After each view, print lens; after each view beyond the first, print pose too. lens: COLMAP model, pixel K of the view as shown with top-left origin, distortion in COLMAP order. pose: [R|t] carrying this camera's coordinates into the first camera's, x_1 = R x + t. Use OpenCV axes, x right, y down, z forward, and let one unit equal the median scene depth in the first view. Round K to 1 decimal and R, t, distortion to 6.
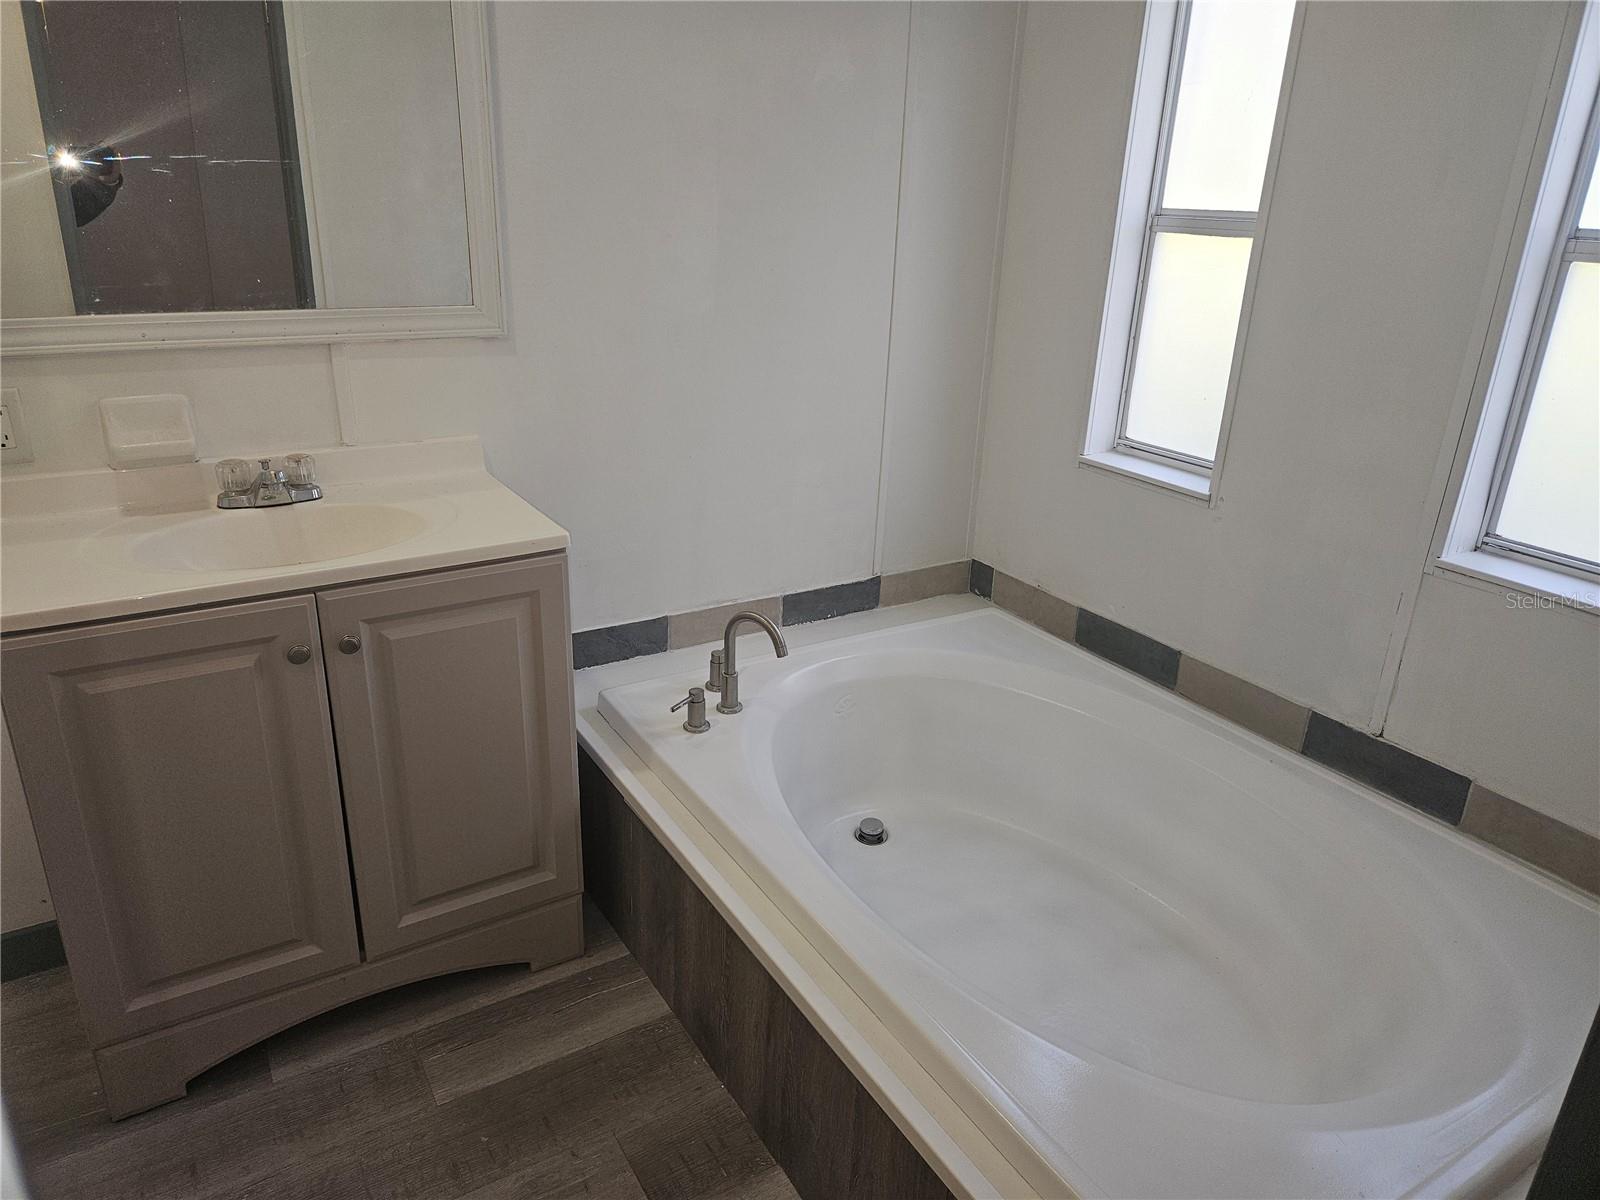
lens RADIAL K [[1064.7, 0, 800.7], [0, 1064.7, 601.7], [0, 0, 1]] dist [0.030525, -0.005319]
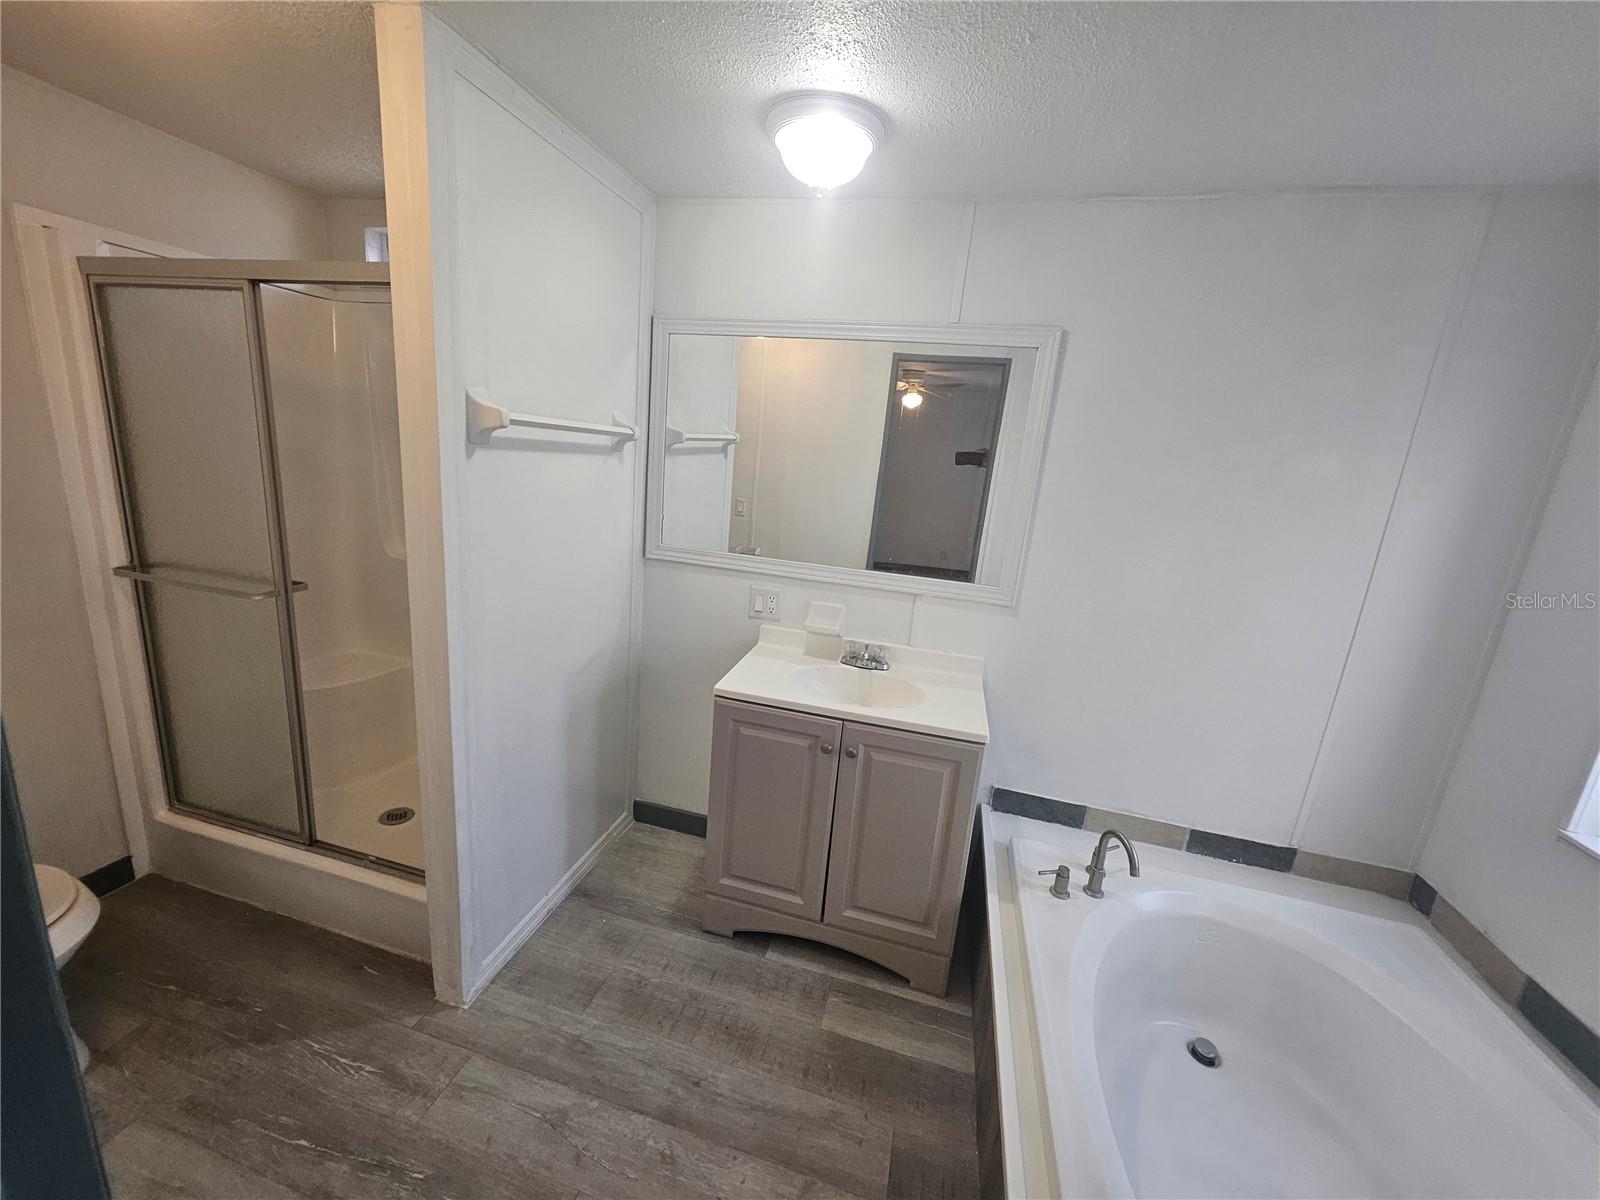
lens RADIAL K [[635.4, 0, 792.4], [0, 635.4, 593.8], [0, 0, 1]] dist [0.005537, -0.001834]
pose [[0.684222, 0.194846, -0.702762, 0.196728], [-0.321428, 0.945571, -0.050782, -0.112775], [0.654617, 0.260634, 0.709610, 0.061806]]
